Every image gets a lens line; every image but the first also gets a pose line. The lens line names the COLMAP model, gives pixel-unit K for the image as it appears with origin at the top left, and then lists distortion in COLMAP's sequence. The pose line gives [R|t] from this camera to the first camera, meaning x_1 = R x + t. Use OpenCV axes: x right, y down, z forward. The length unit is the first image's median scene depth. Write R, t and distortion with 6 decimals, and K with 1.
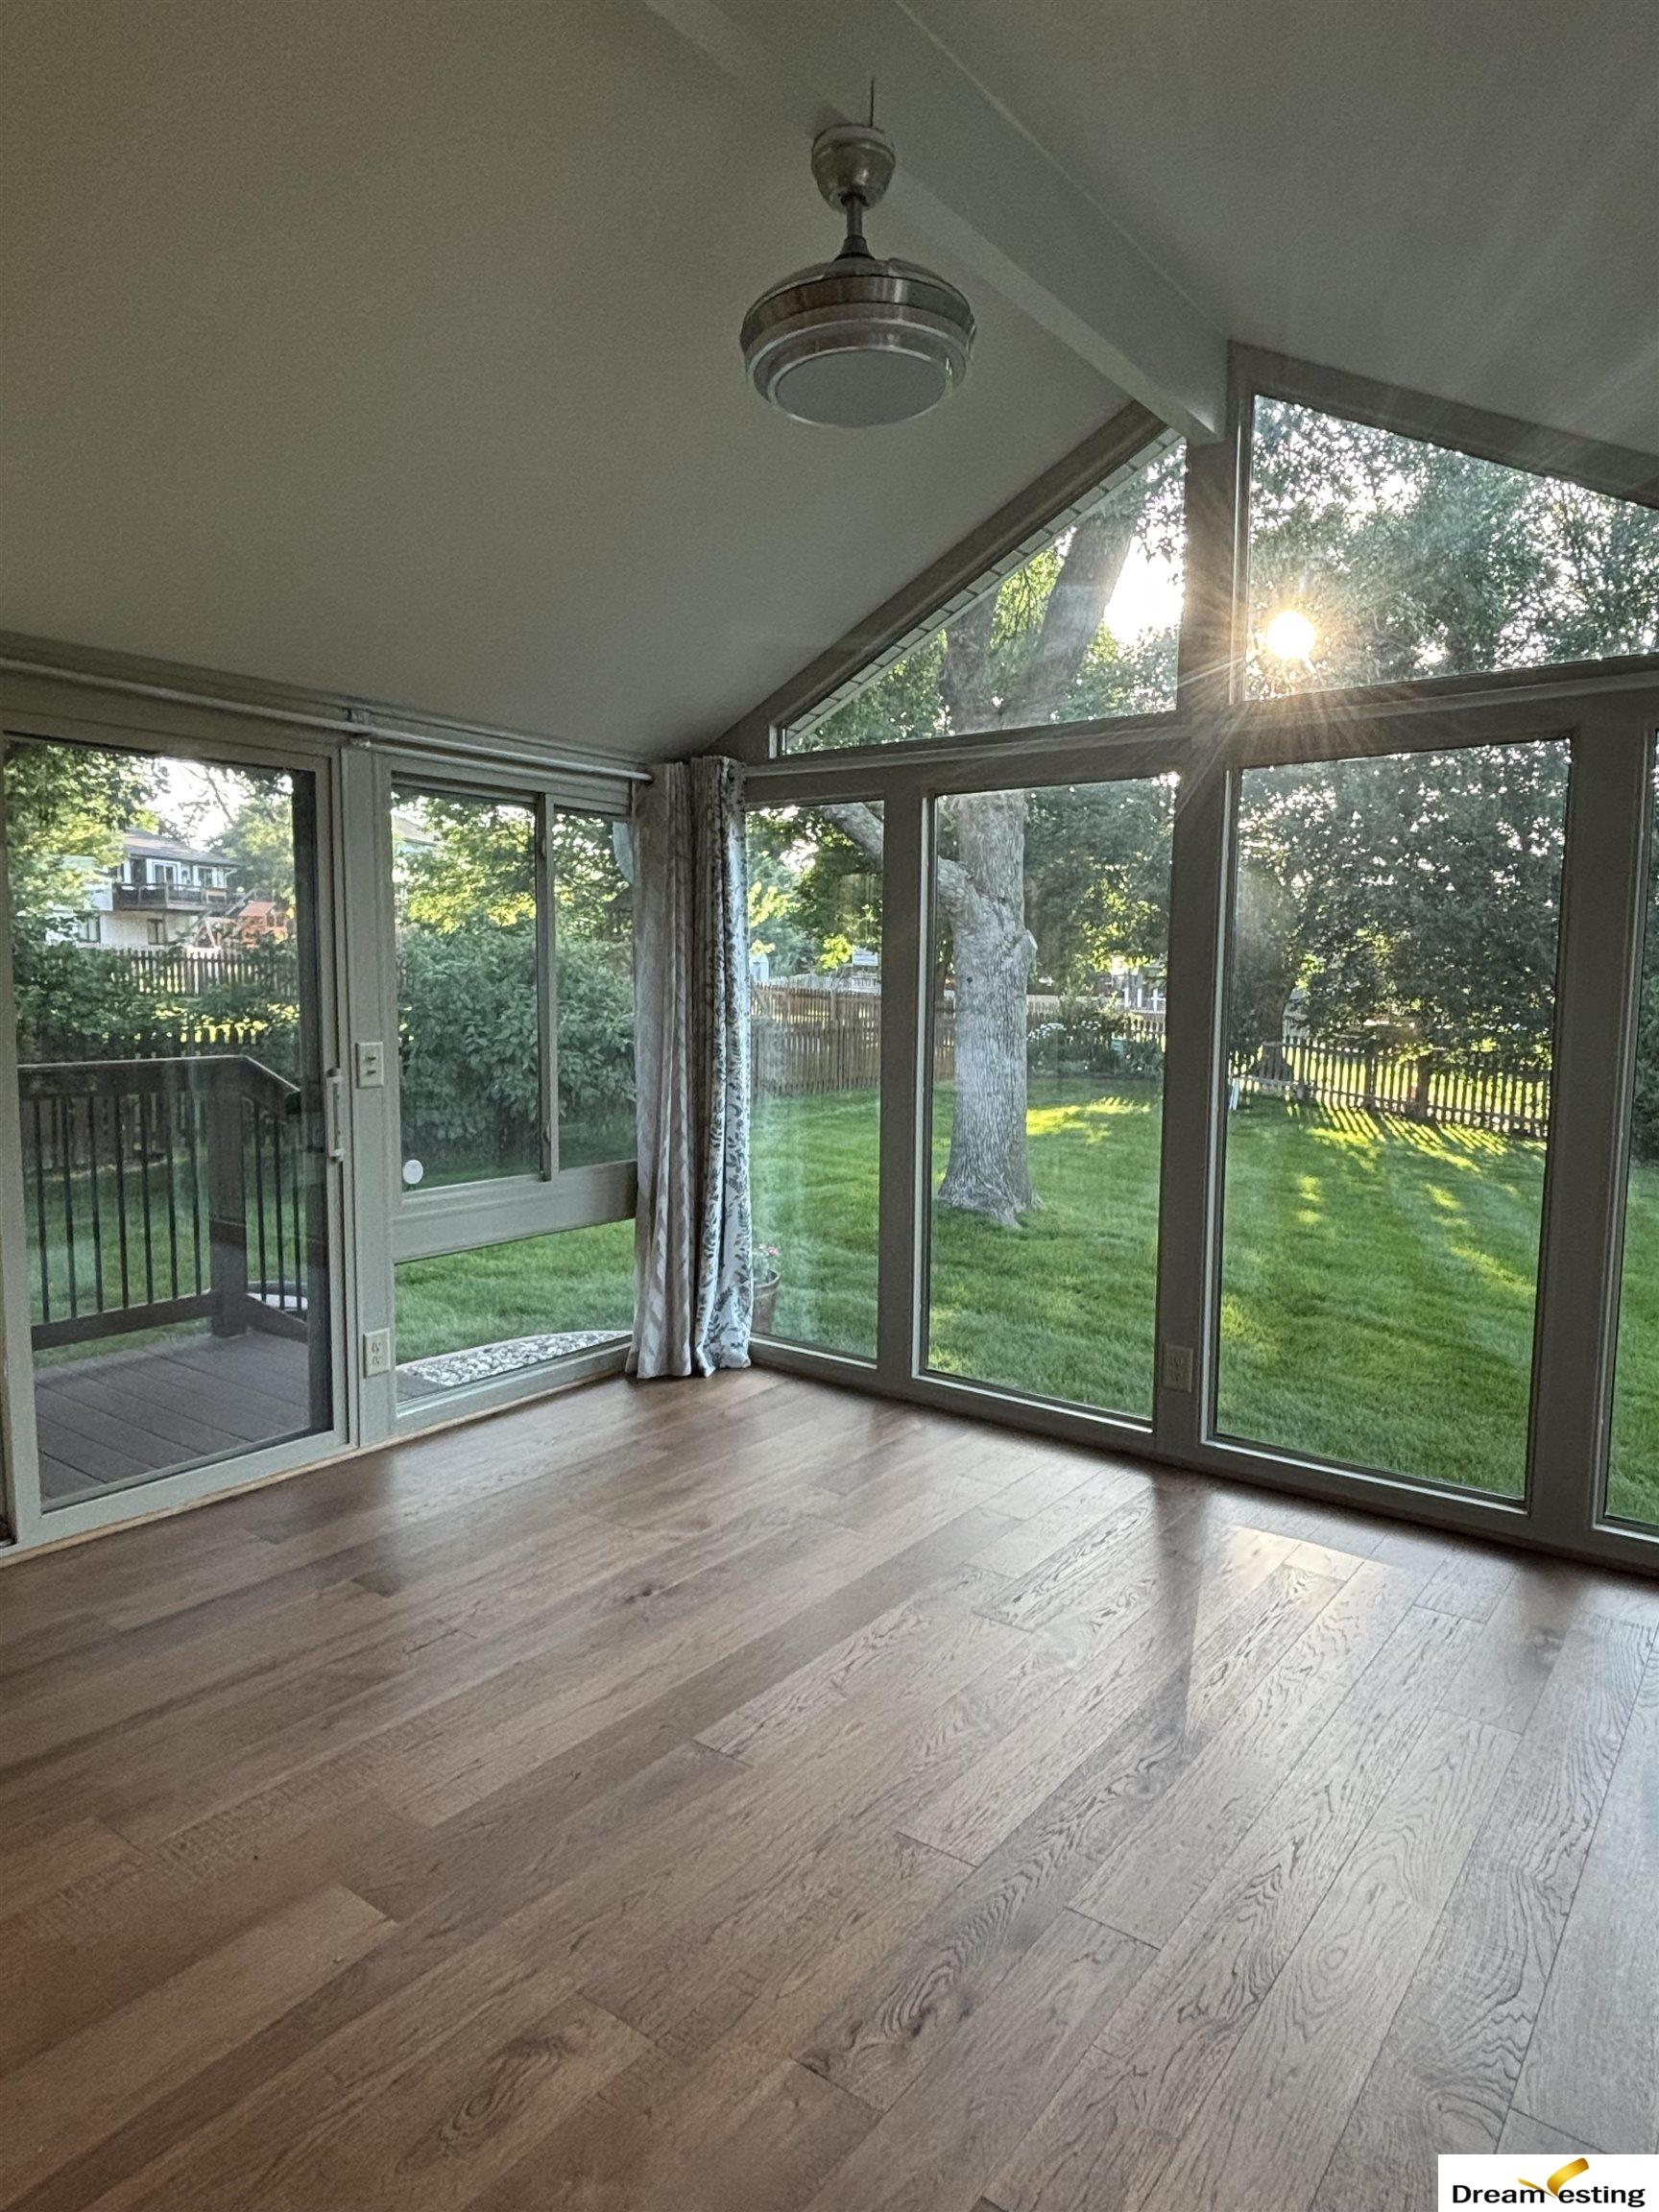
lens RADIAL K [[1342.9, 0, 828.4], [0, 1342.9, 1094.1], [0, 0, 1]] dist [0.007796, -0.012950]
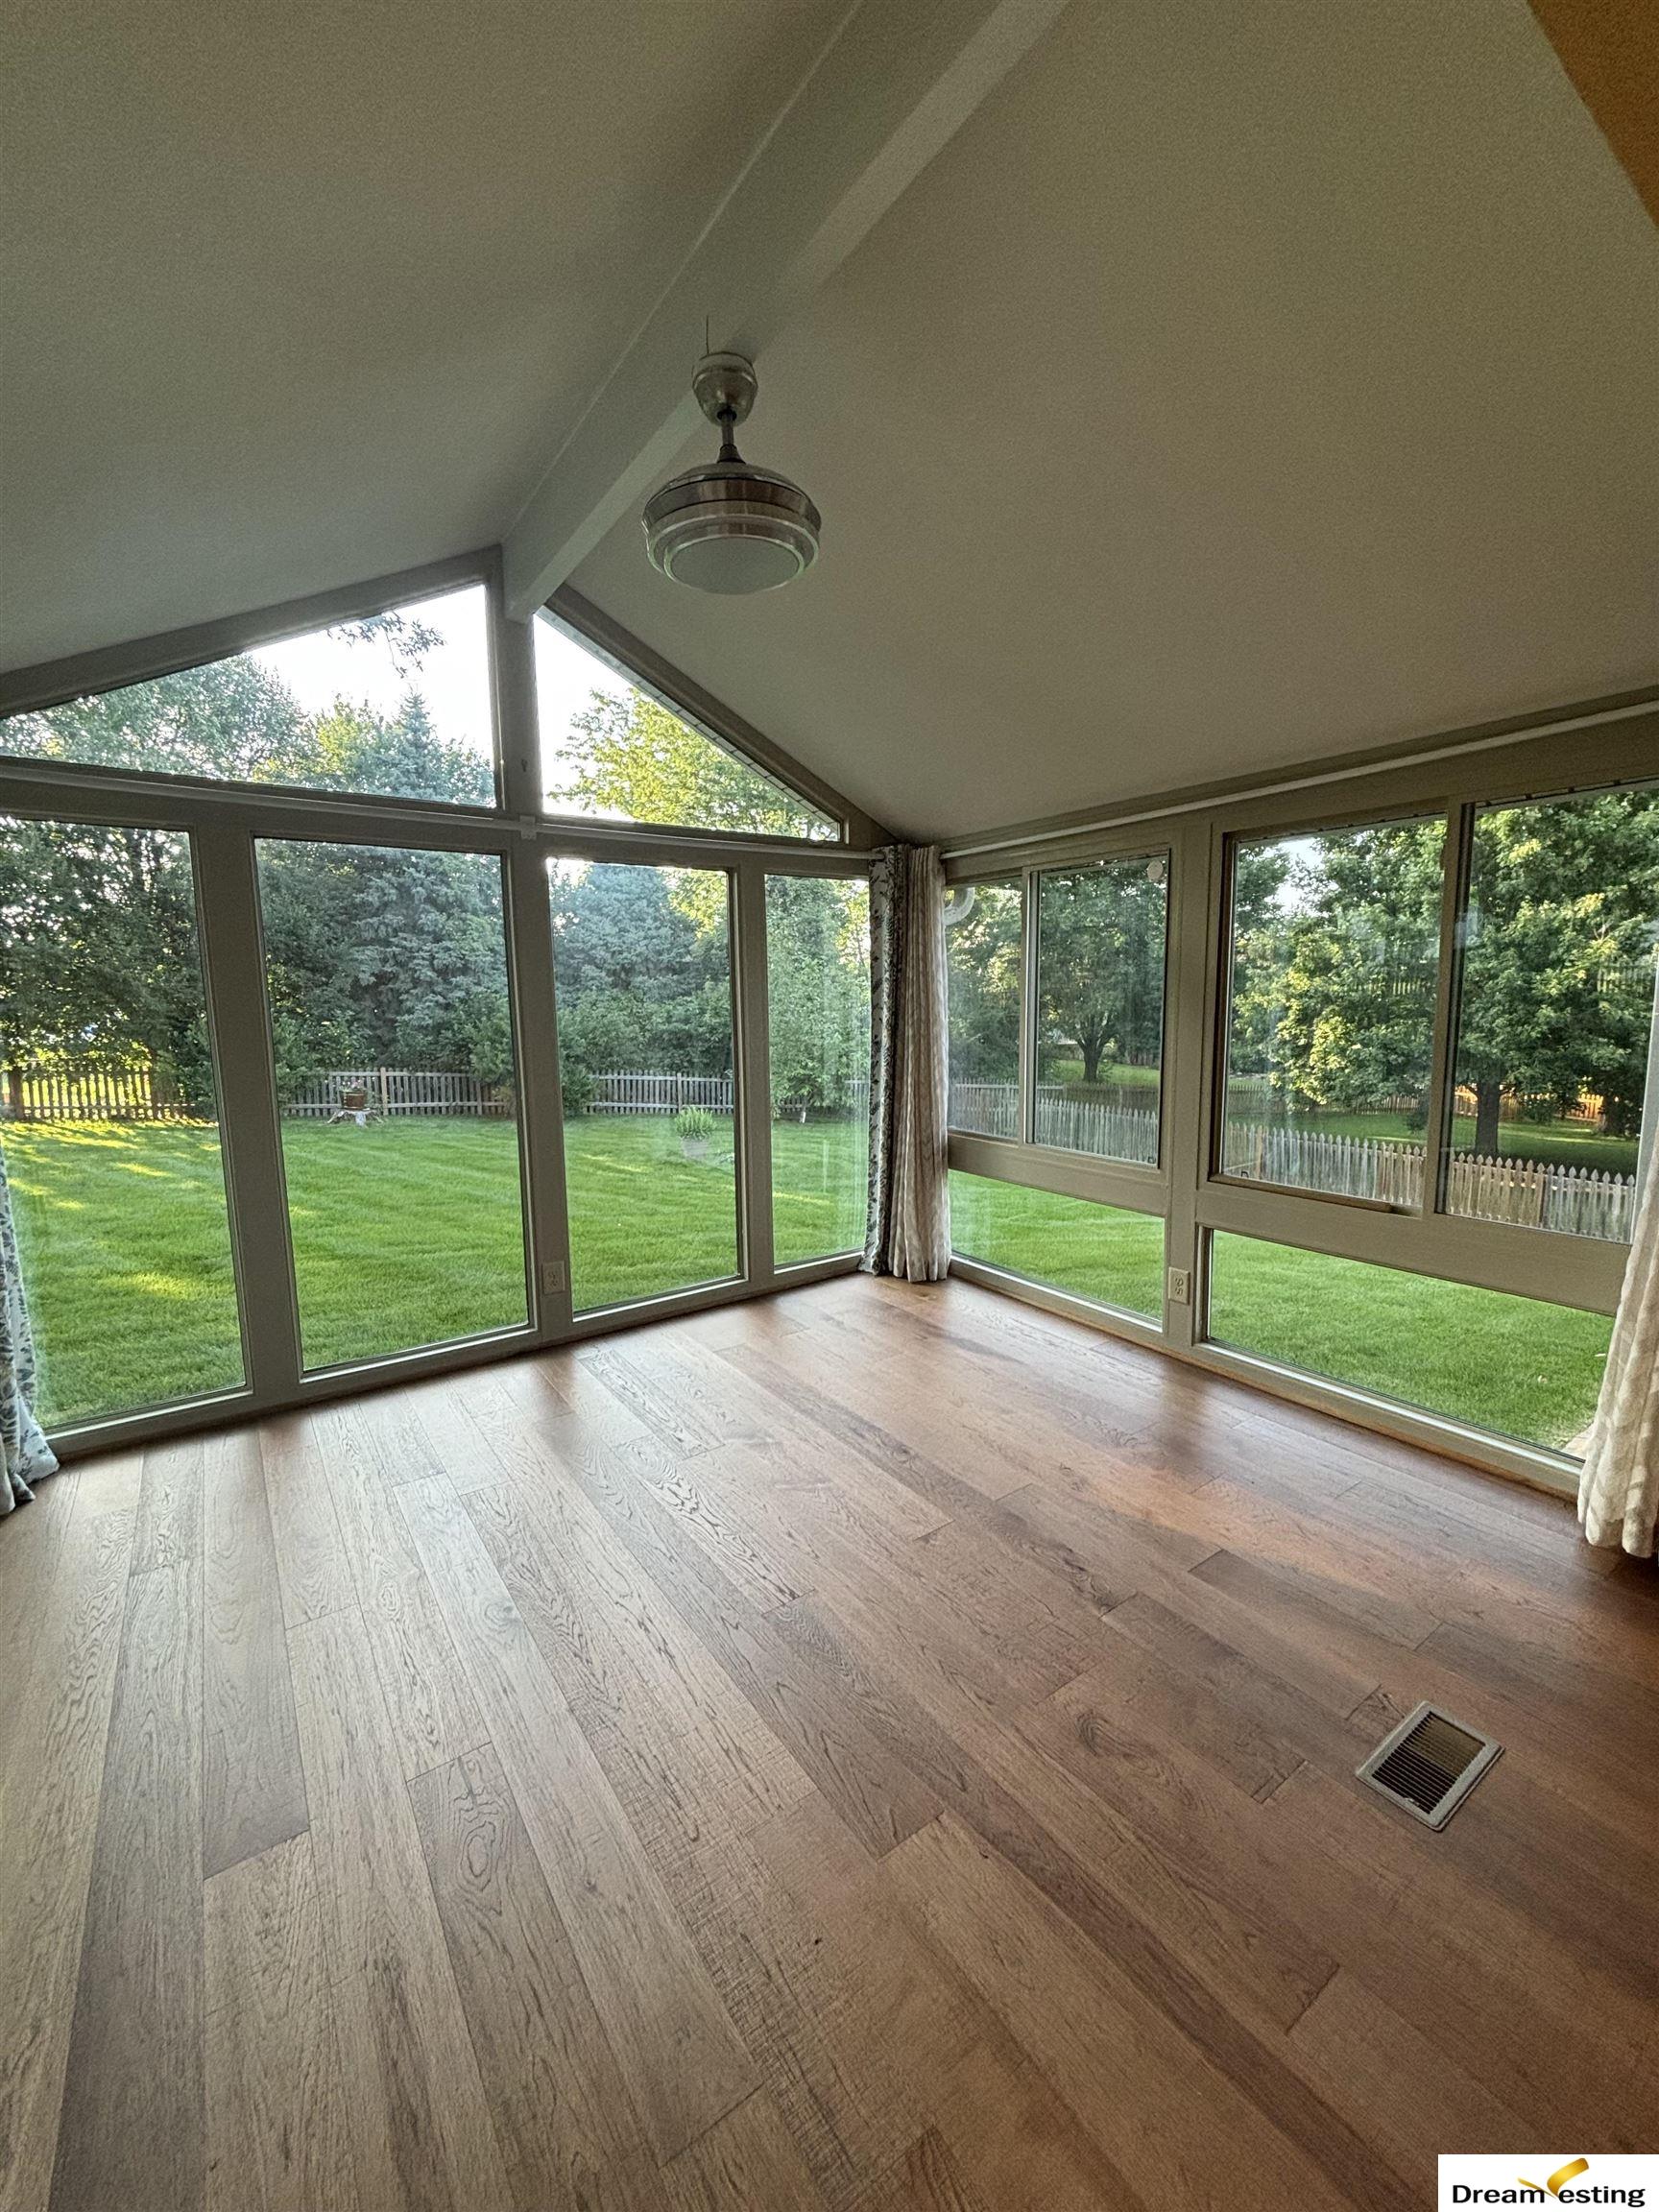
lens RADIAL K [[884.5, 0, 833.6], [0, 884.5, 1106.0], [0, 0, 1]] dist [-0.002562, 0.002732]
pose [[0.300752, -0.134515, 0.944168, -0.504532], [0.098785, 0.989072, 0.109446, -0.048668], [-0.948572, 0.060354, 0.310754, 0.408214]]
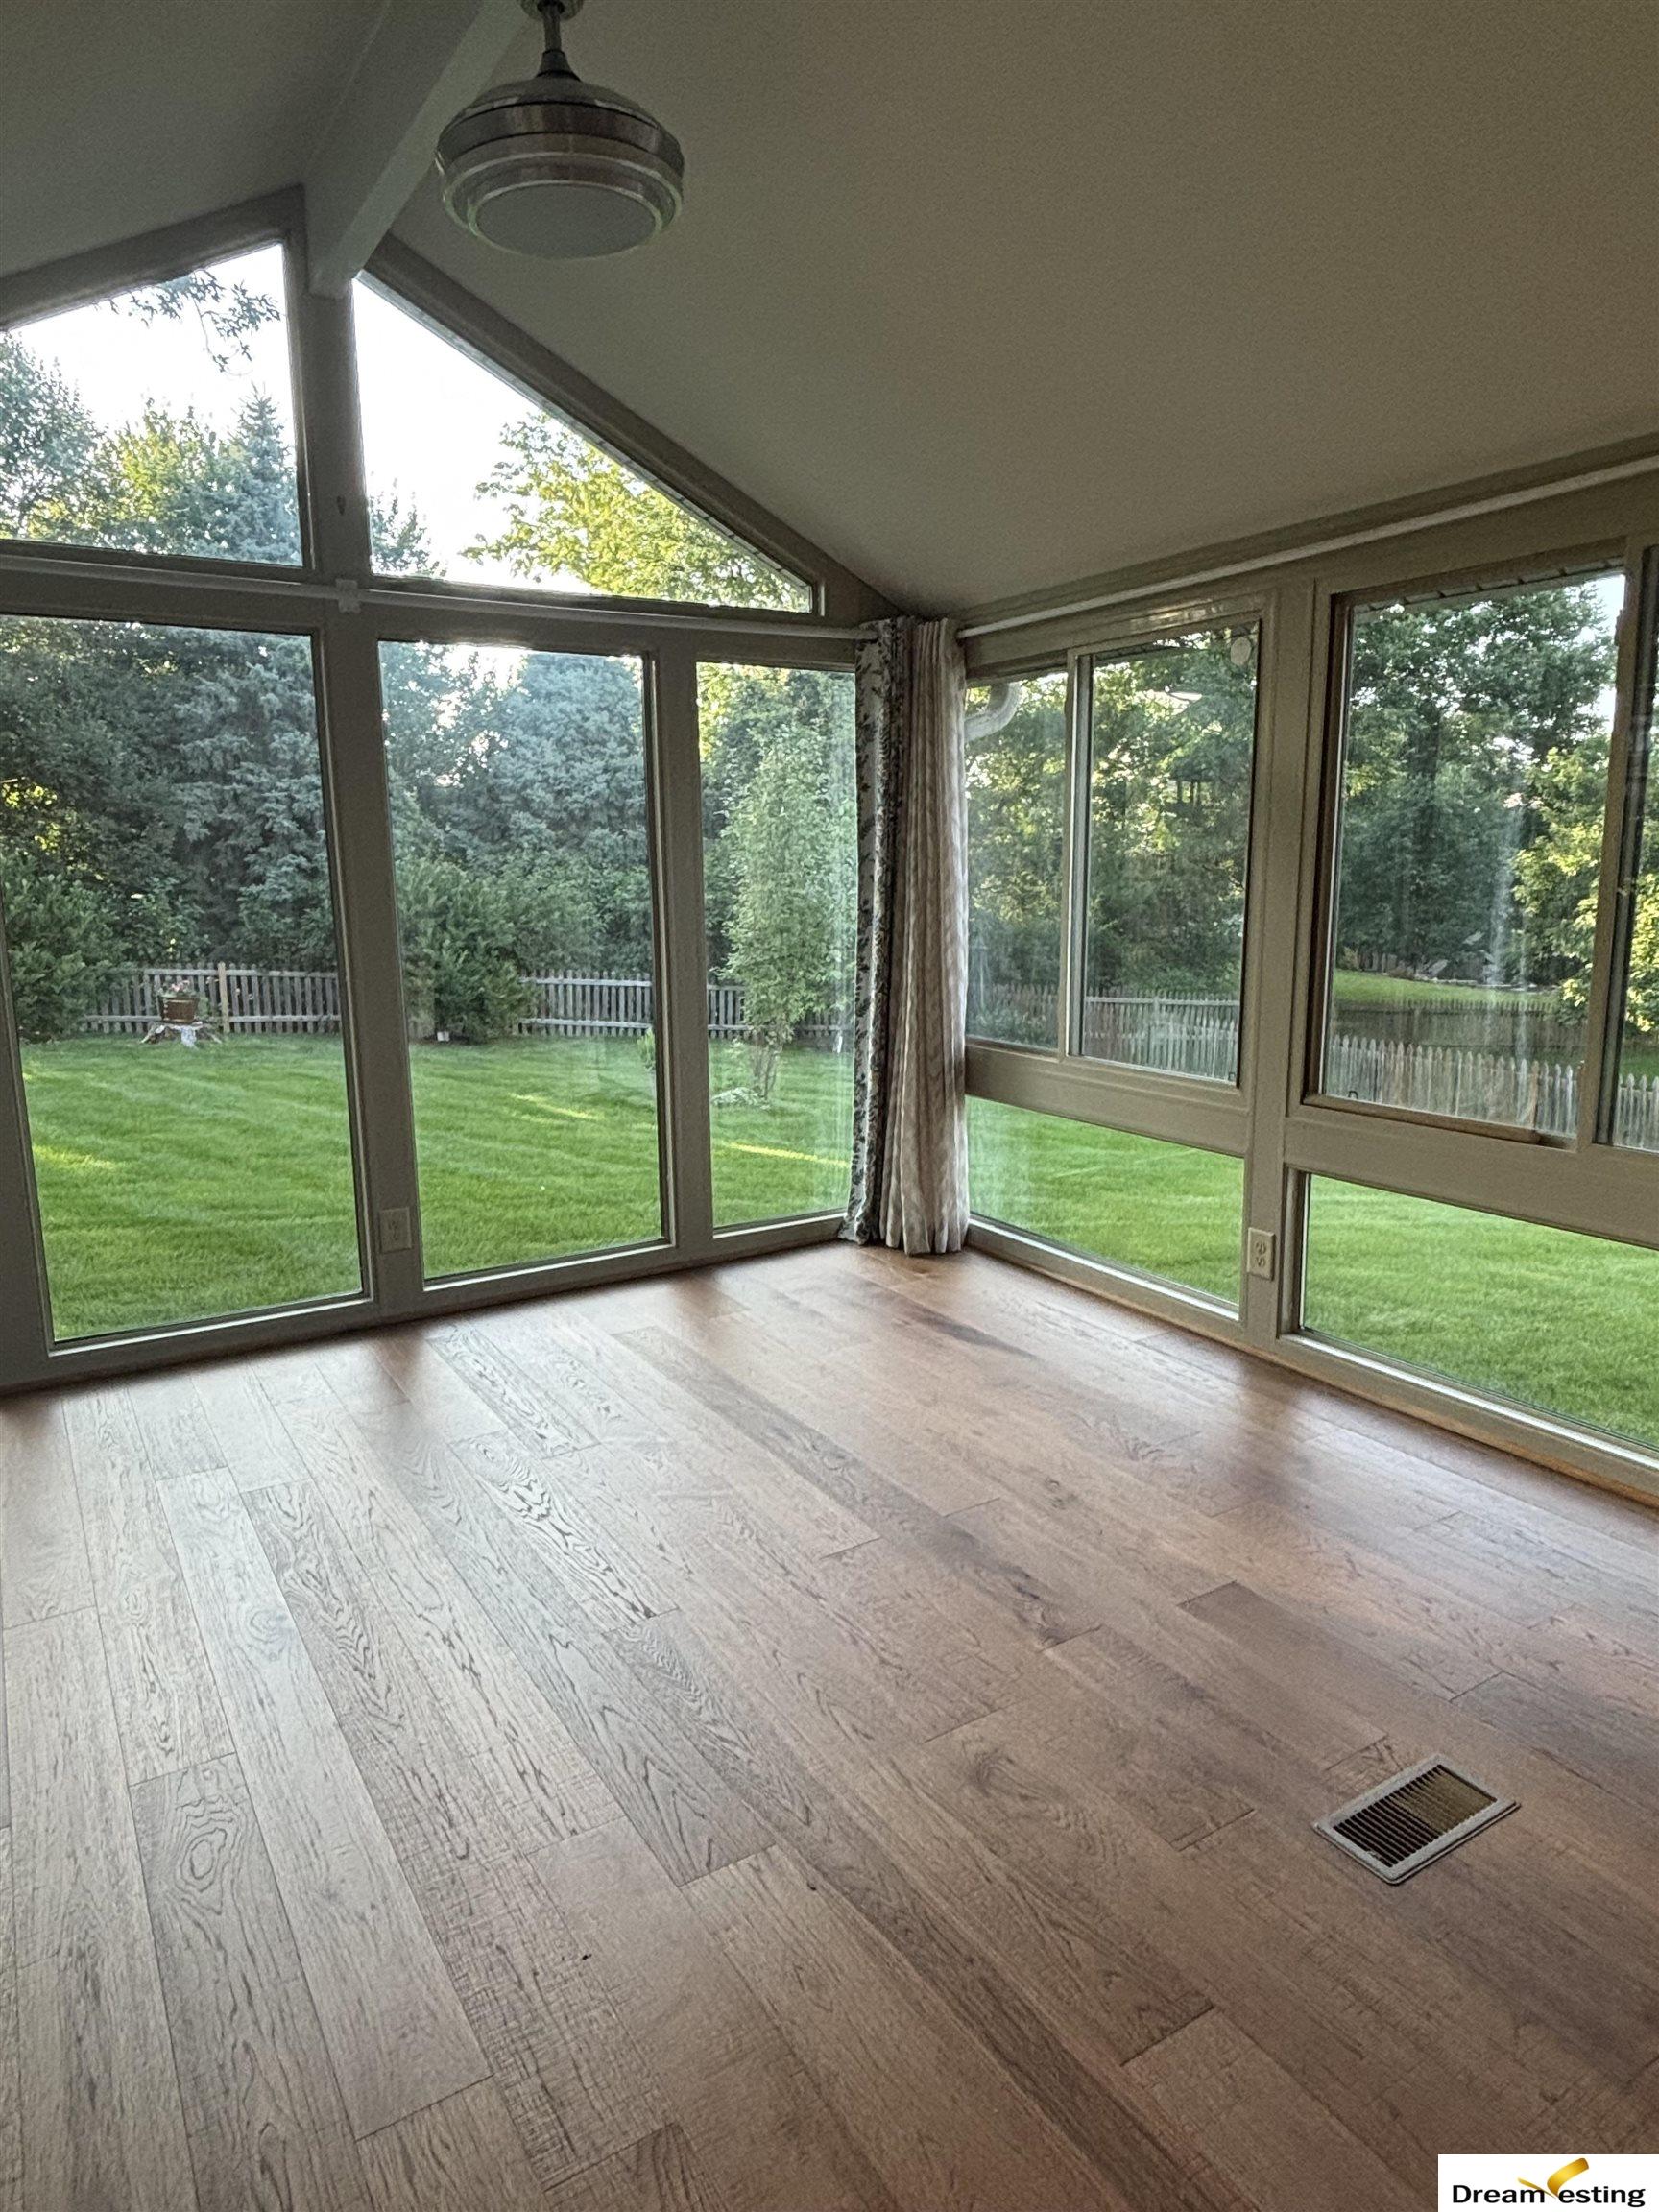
lens RADIAL K [[1342.9, 0, 829.0], [0, 1342.9, 1109.7], [0, 0, 1]] dist [0.007796, -0.012950]
pose [[0.354256, -0.184190, 0.916830, -0.543549], [0.094420, 0.982446, 0.160890, -0.020889], [-0.930370, 0.029571, 0.365429, 0.303336]]
